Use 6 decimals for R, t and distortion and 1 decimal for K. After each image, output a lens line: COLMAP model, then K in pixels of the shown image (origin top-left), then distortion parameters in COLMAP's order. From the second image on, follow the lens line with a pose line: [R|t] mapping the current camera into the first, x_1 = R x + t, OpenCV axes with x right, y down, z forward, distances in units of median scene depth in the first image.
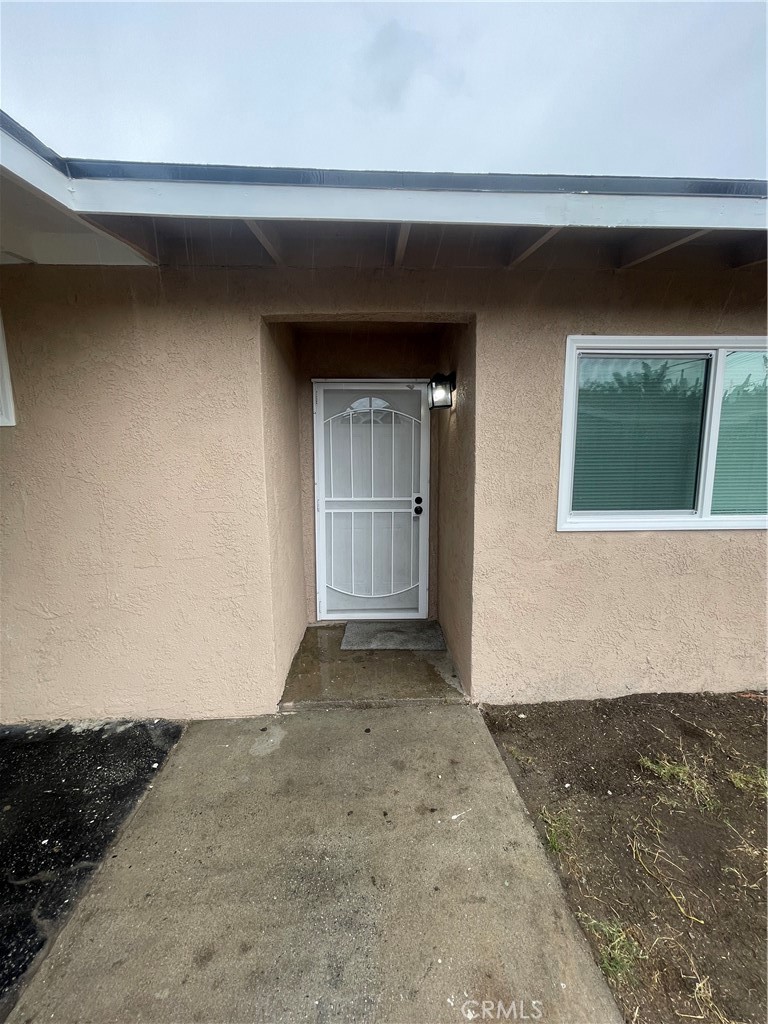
lens RADIAL K [[410.6, 0, 380.9], [0, 410.6, 507.3], [0, 0, 1]] dist [-0.005023, 0.001027]
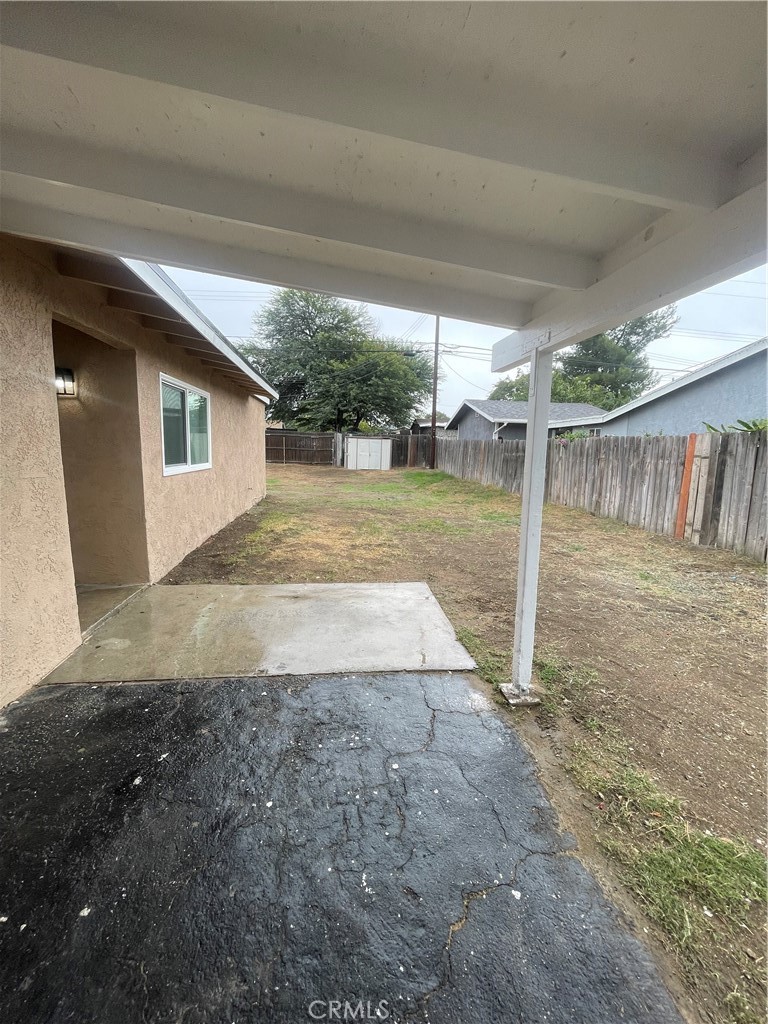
lens RADIAL K [[410.6, 0, 380.9], [0, 410.6, 507.3], [0, 0, 1]] dist [-0.005023, 0.001027]
pose [[-0.085985, -0.139055, 0.986545, -1.563618], [0.100831, 0.983913, 0.147473, 0.020438], [-0.991181, 0.112155, -0.070581, 0.177413]]
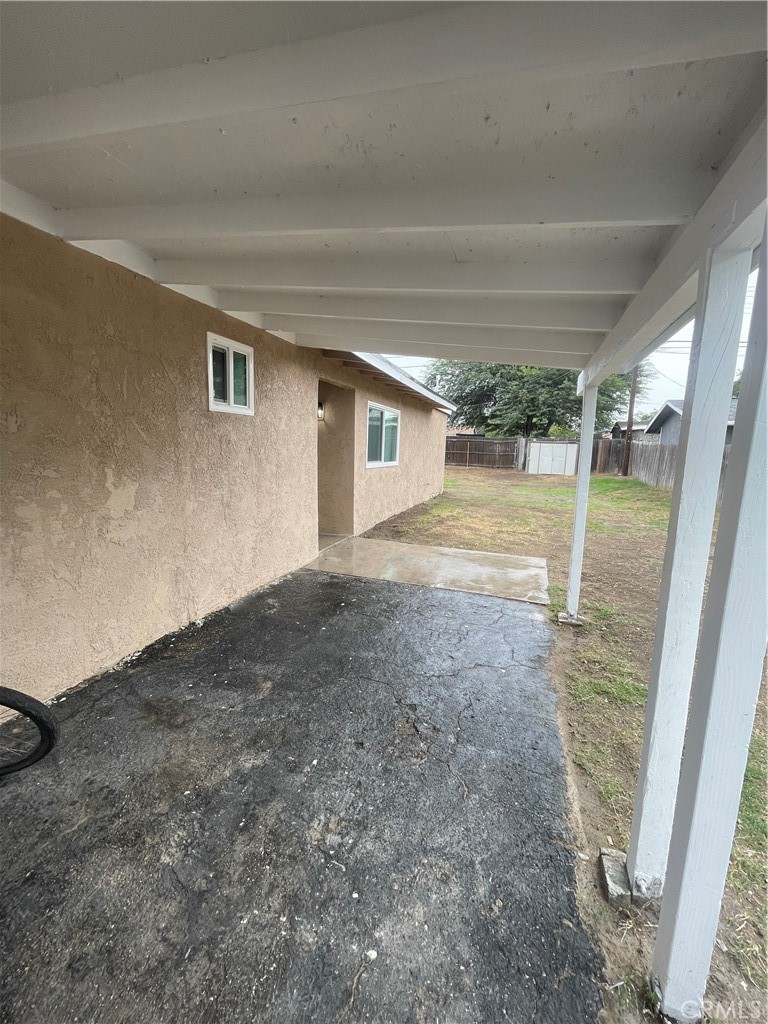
lens RADIAL K [[410.6, 0, 380.9], [0, 410.6, 507.3], [0, 0, 1]] dist [-0.005023, 0.001027]
pose [[0.363448, -0.117992, 0.924112, -2.278490], [0.086117, 0.991955, 0.092785, 0.071067], [-0.927626, 0.045859, 0.370685, -0.145307]]
